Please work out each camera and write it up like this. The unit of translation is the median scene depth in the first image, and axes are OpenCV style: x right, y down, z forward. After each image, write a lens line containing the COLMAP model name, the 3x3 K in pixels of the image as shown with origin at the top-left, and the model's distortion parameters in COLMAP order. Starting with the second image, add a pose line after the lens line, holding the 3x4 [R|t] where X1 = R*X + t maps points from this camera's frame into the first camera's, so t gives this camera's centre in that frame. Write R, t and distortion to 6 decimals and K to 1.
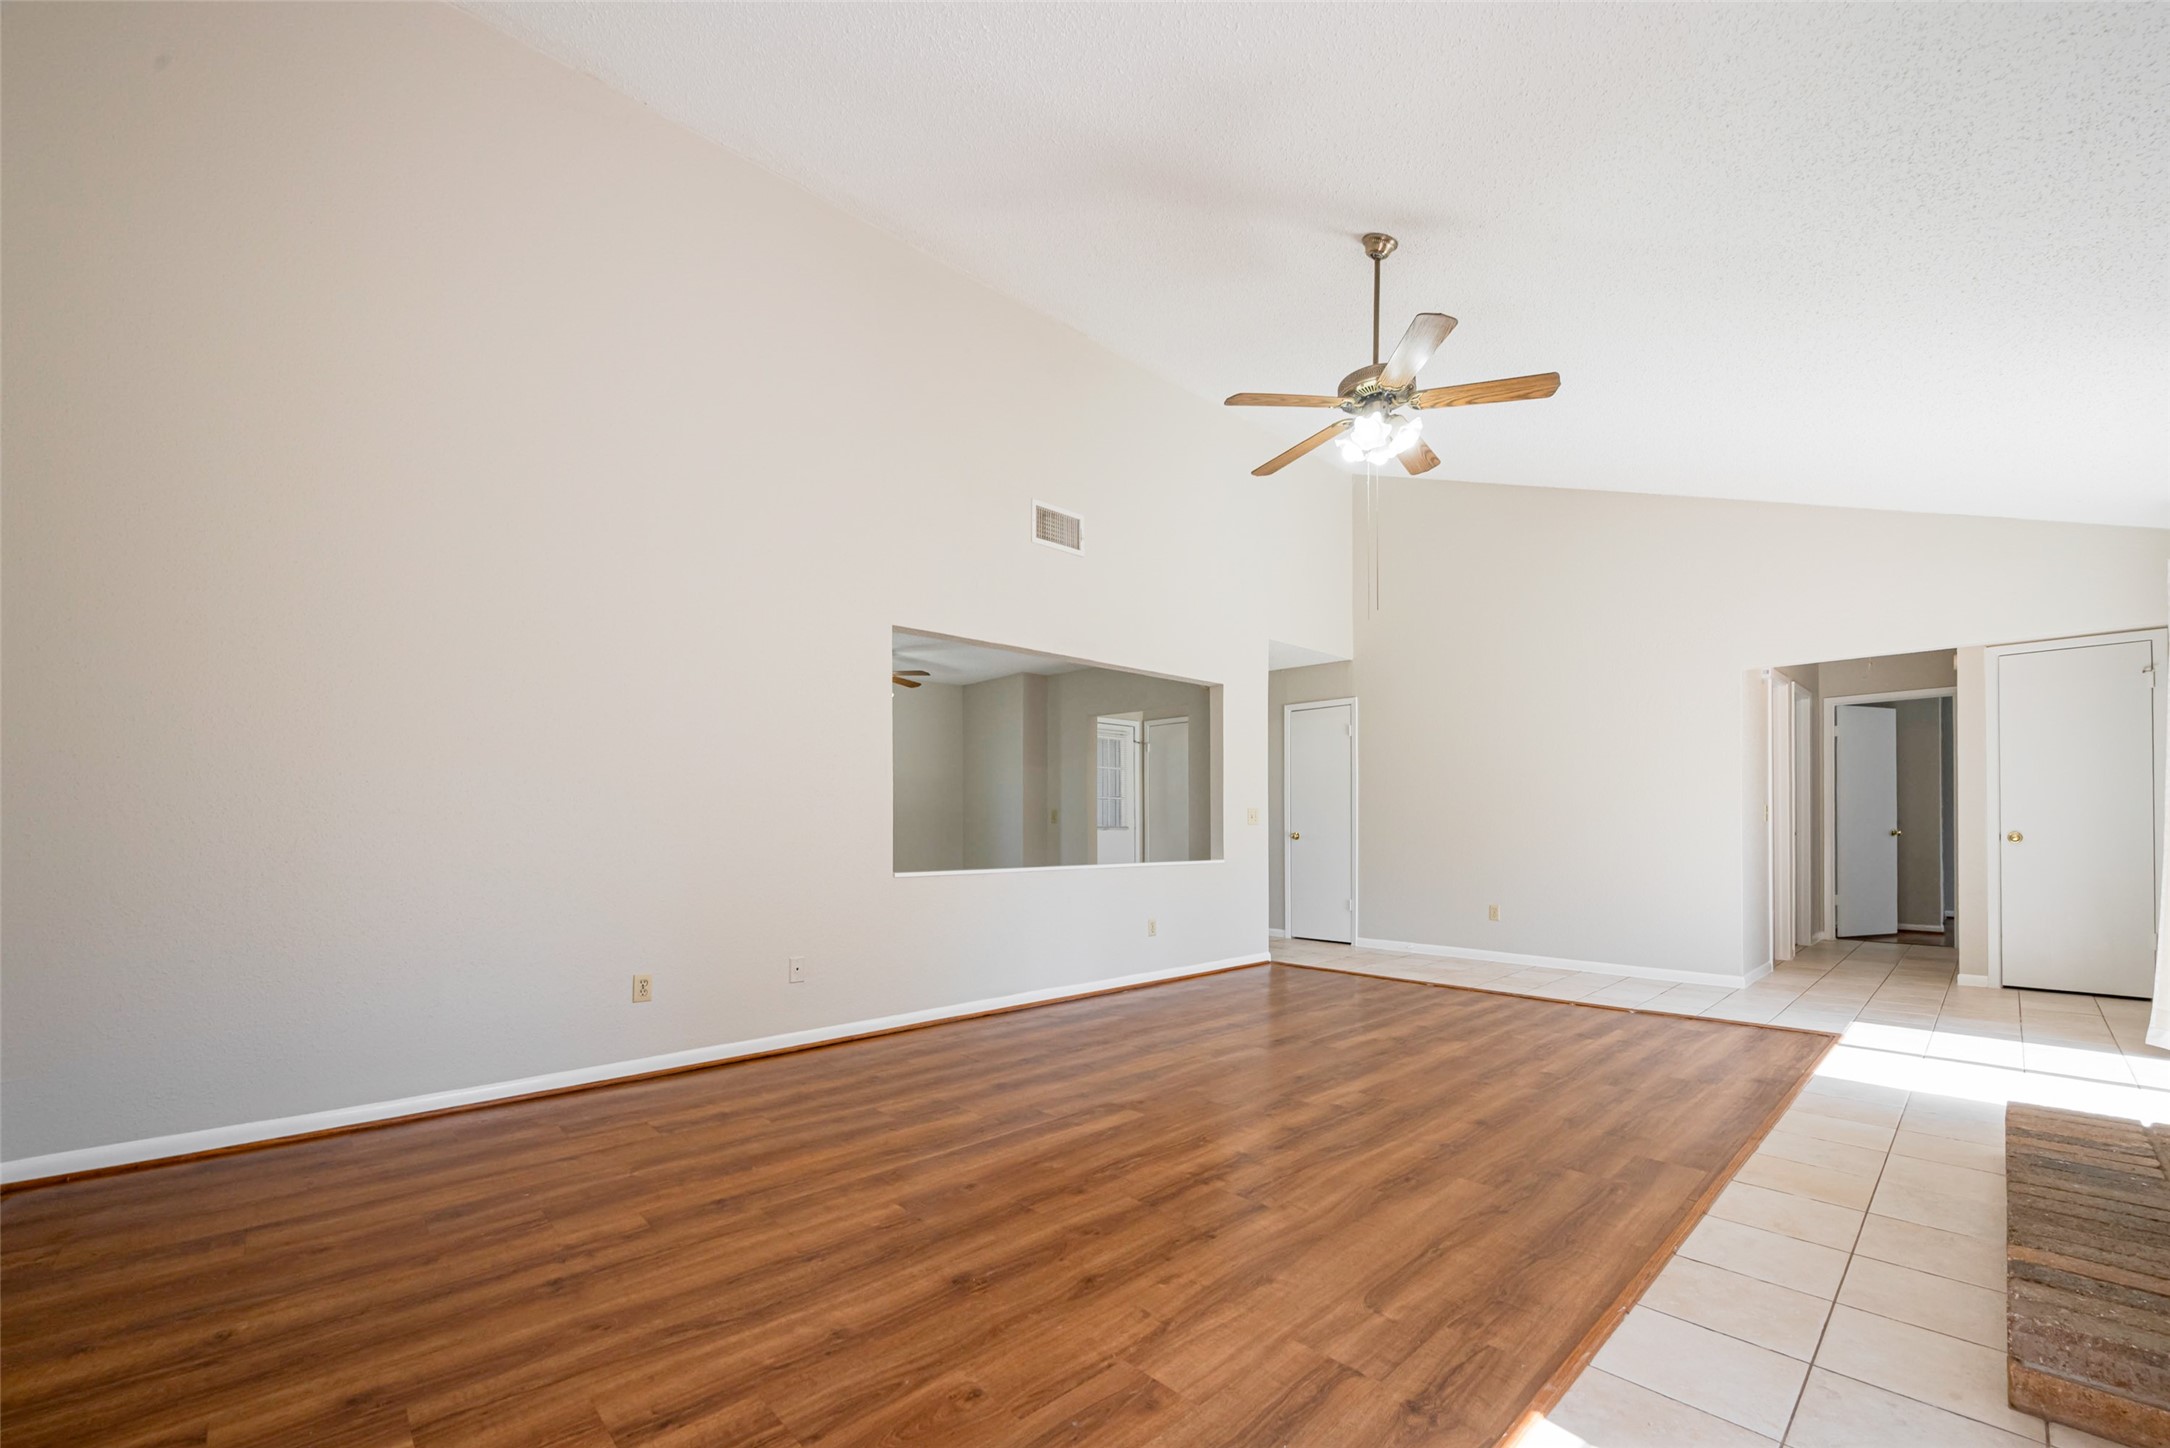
lens RADIAL K [[873.6, 0, 1078.9], [0, 873.6, 818.5], [0, 0, 1]] dist [-0.001506, 0.000079]
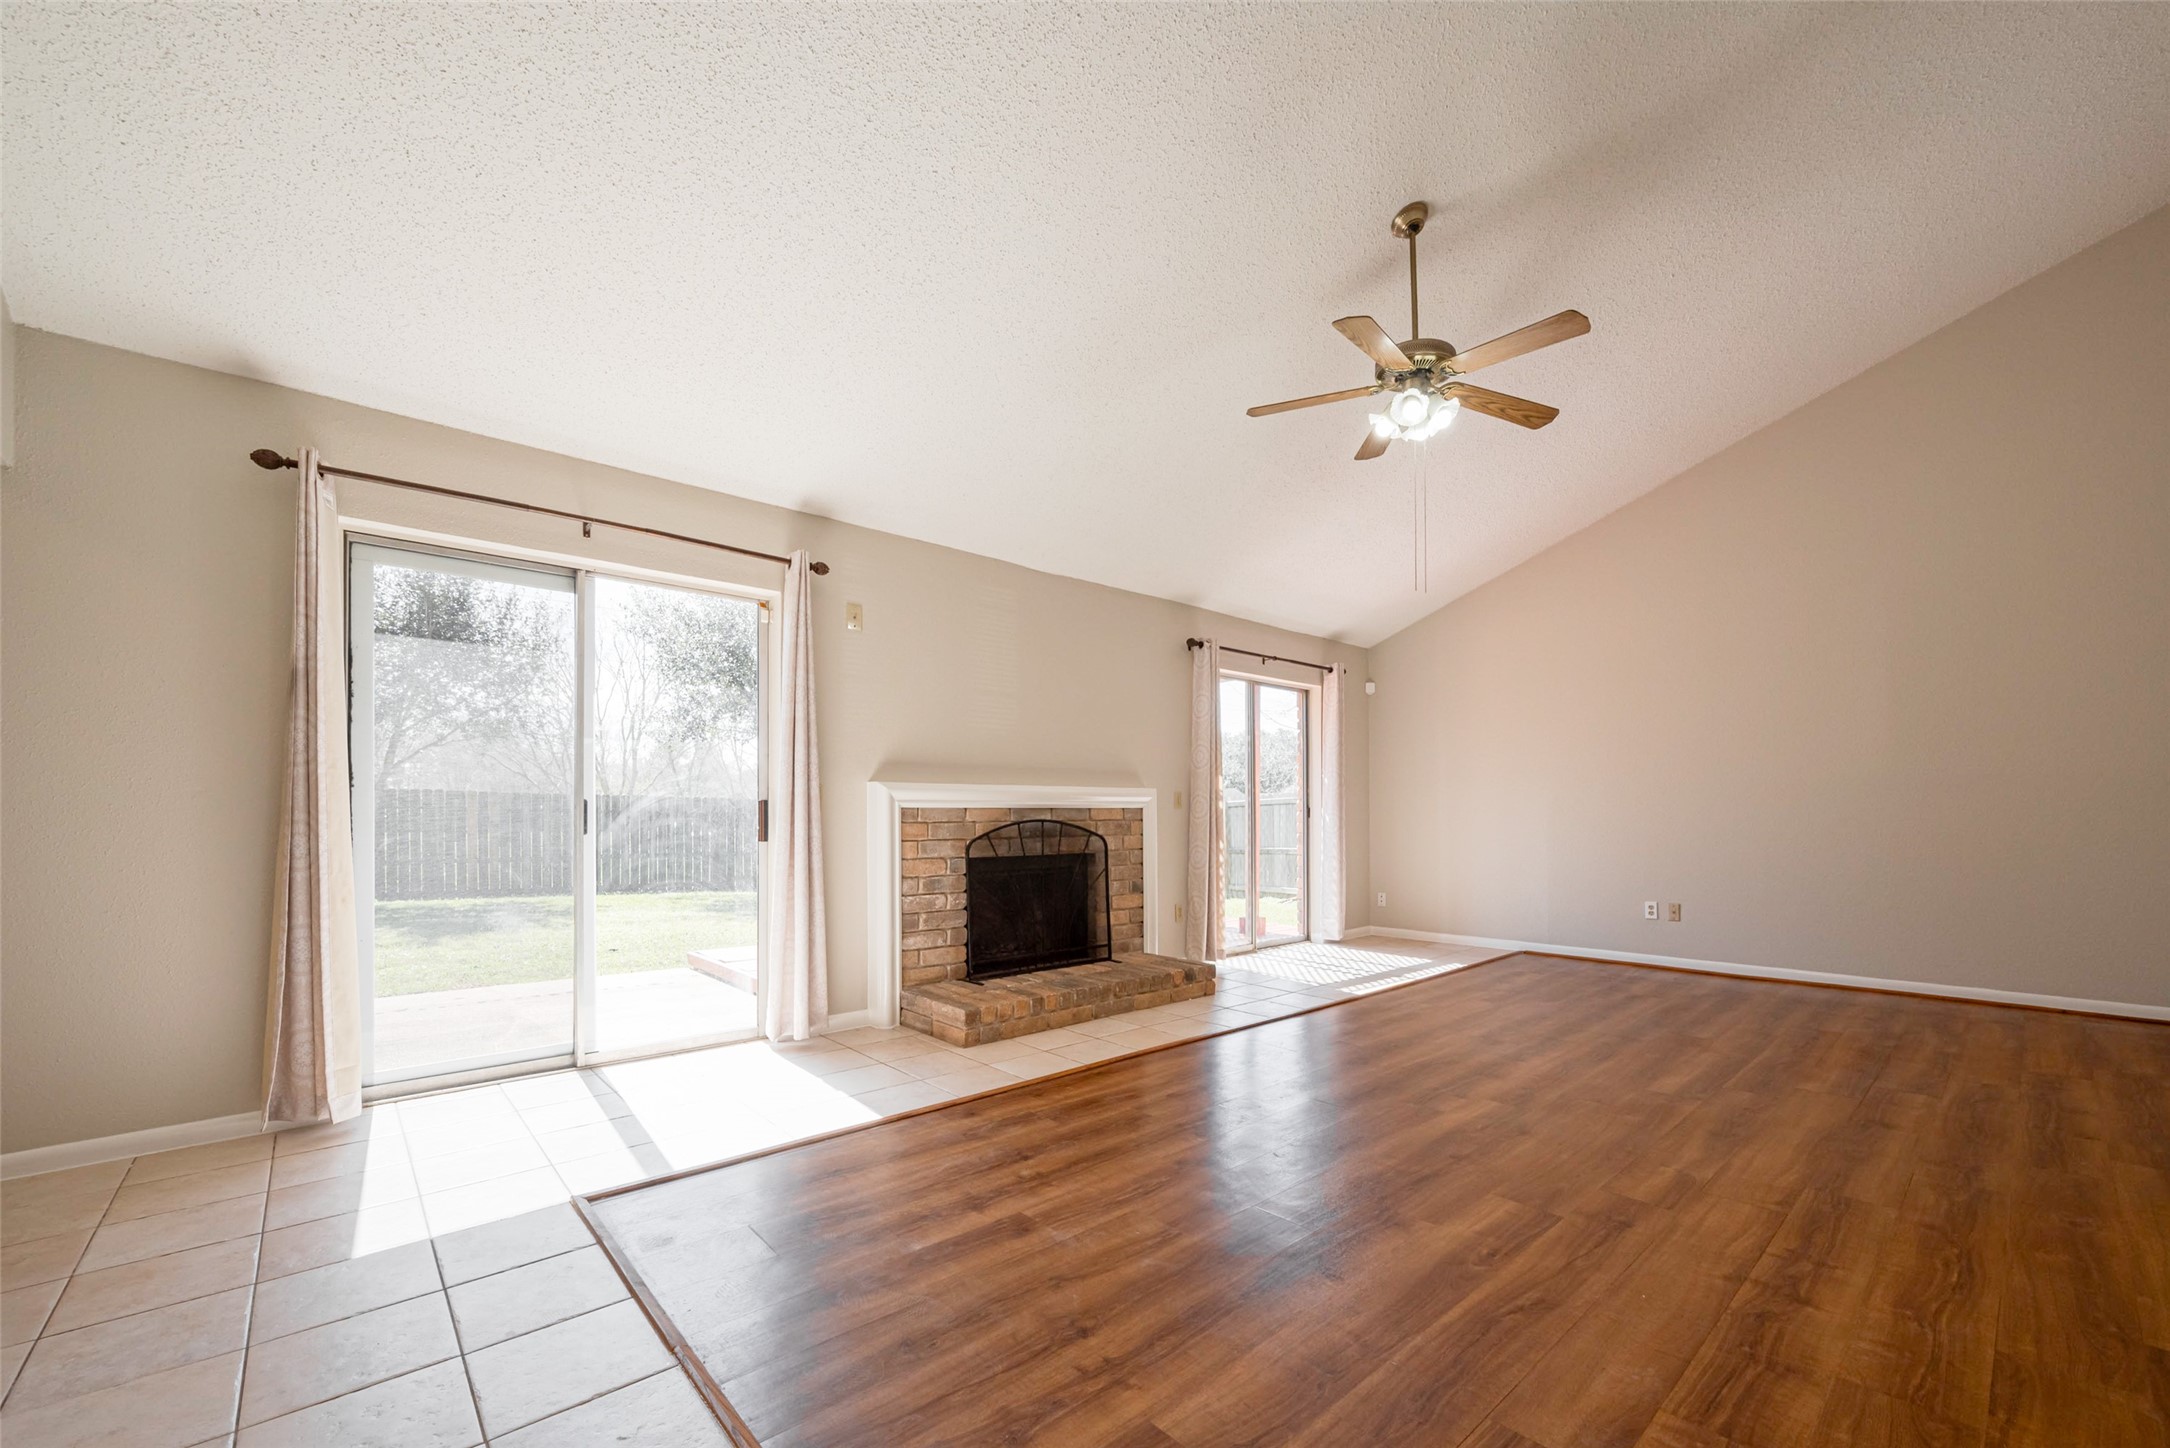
lens RADIAL K [[873.6, 0, 1078.9], [0, 873.6, 818.5], [0, 0, 1]] dist [-0.001506, 0.000079]
pose [[-0.999660, 0.005269, 0.025552, 0.603833], [0.005111, 0.999967, -0.006265, 0.015685], [-0.025584, -0.006133, -0.999654, 1.723420]]
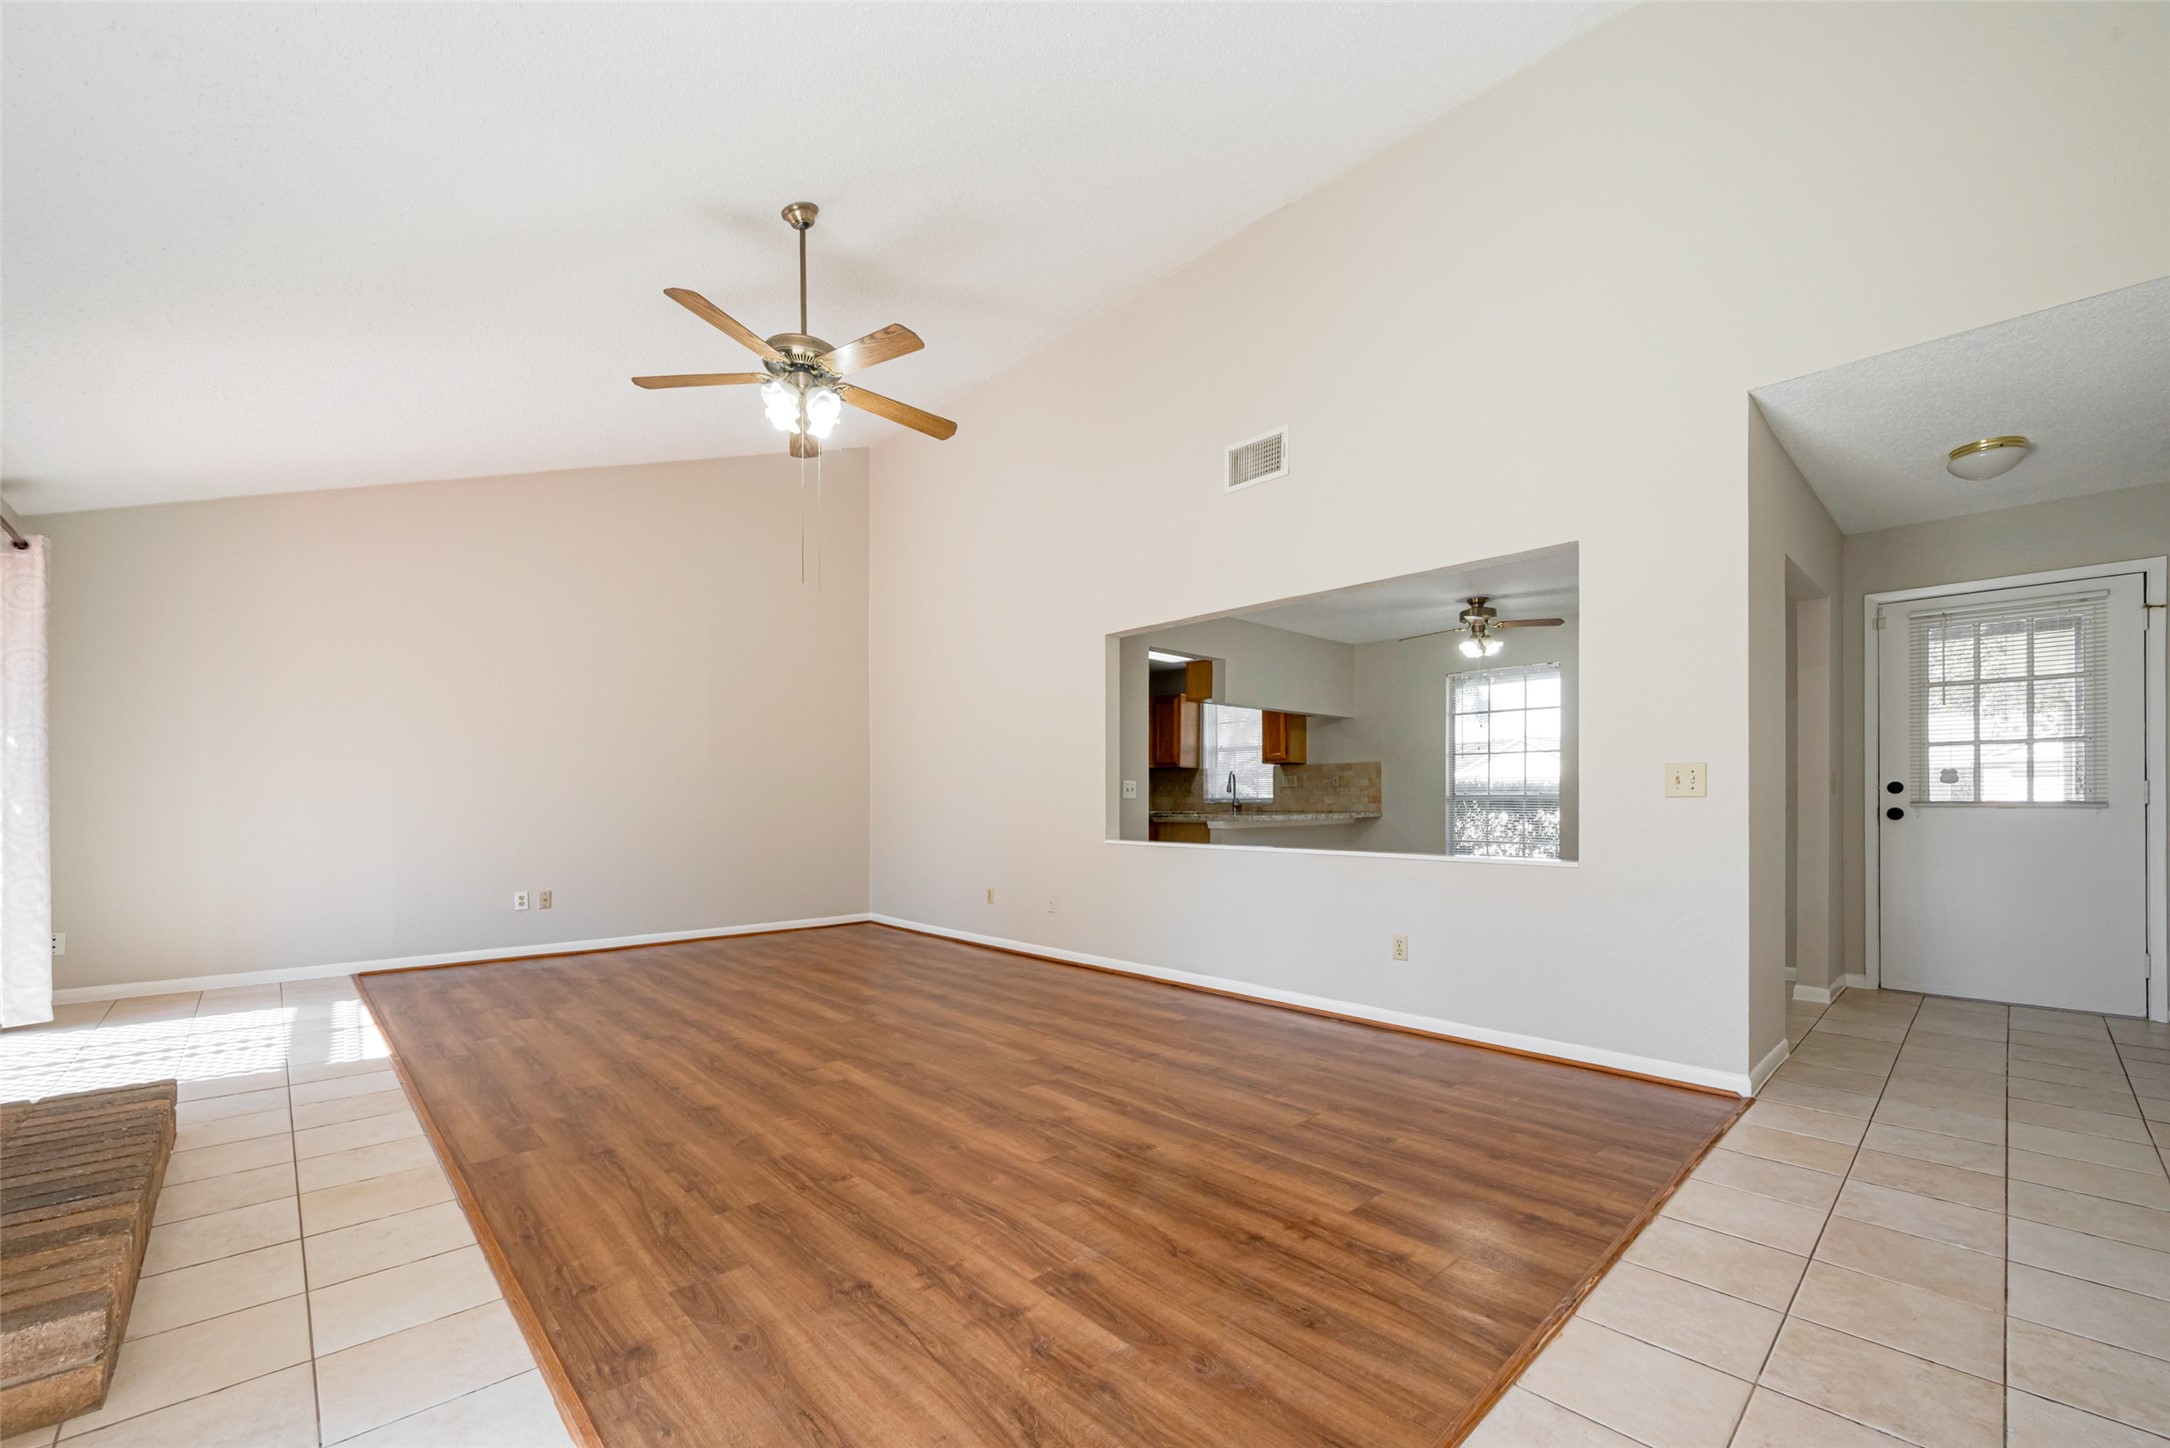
lens RADIAL K [[871.1, 0, 1132.5], [0, 871.1, 803.9], [0, 0, 1]] dist [-0.007844, -0.000250]
pose [[0.035759, 0.003532, -0.999354, 1.160239], [0.008988, 0.999952, 0.003856, 0.009778], [0.999320, -0.009120, 0.035725, 1.160995]]
